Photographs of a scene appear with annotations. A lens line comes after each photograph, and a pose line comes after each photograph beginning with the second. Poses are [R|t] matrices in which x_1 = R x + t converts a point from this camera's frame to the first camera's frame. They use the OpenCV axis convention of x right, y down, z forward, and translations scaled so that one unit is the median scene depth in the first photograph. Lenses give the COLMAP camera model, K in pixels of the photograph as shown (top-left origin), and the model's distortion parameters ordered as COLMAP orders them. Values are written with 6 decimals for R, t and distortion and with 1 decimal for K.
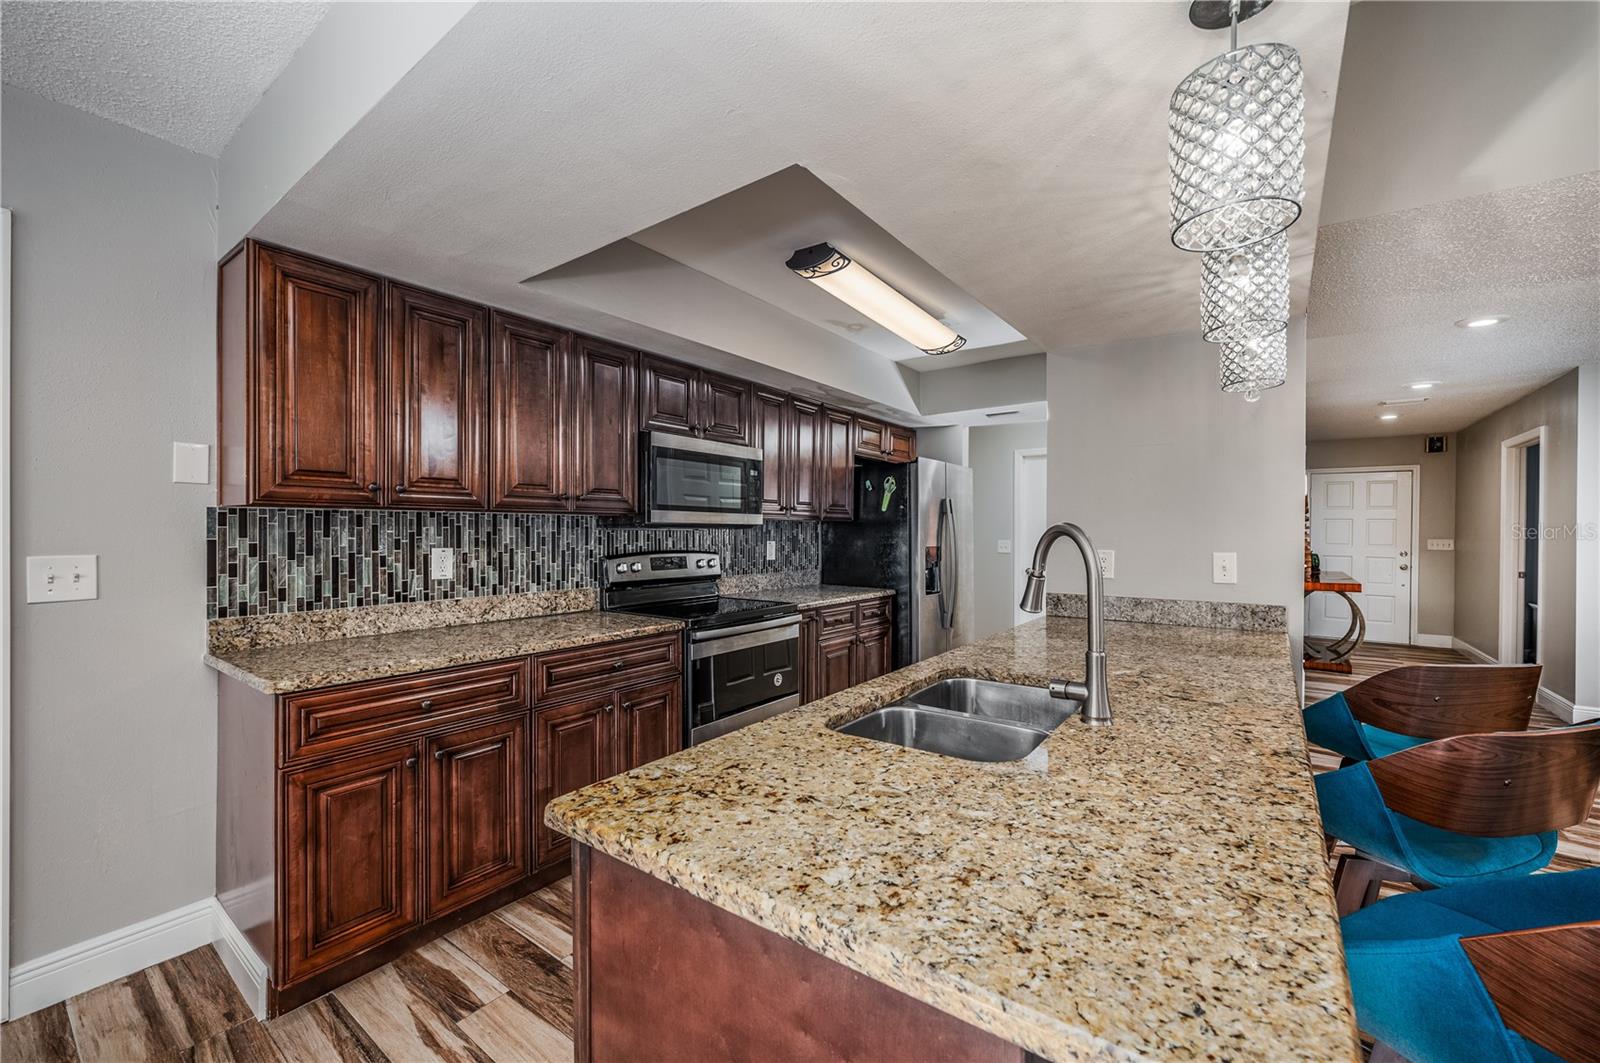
lens RADIAL K [[647.5, 0, 815.0], [0, 647.5, 535.2], [0, 0, 1]] dist [-0.001200, 0.000223]
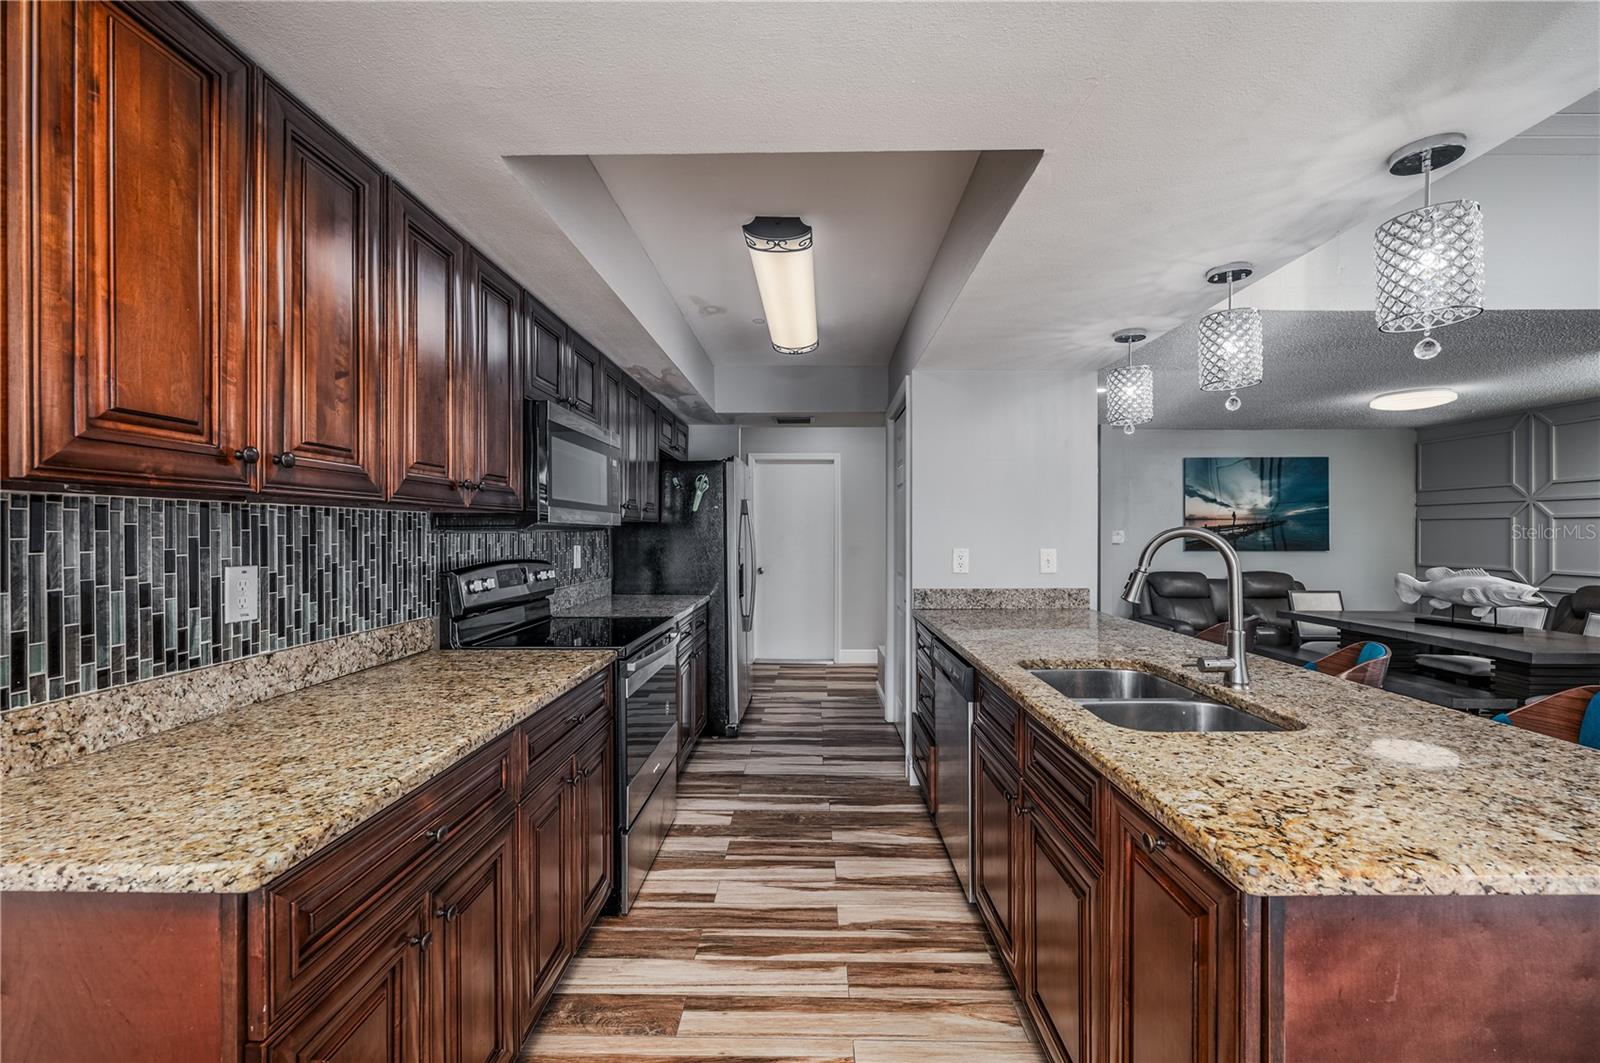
lens RADIAL K [[647.5, 0, 823.9], [0, 647.5, 534.2], [0, 0, 1]] dist [-0.001200, 0.000223]
pose [[0.811911, -0.005352, 0.583757, -0.526941], [0.006874, 0.999976, -0.000392, -0.005041], [-0.583741, 0.004331, 0.811928, 0.257193]]
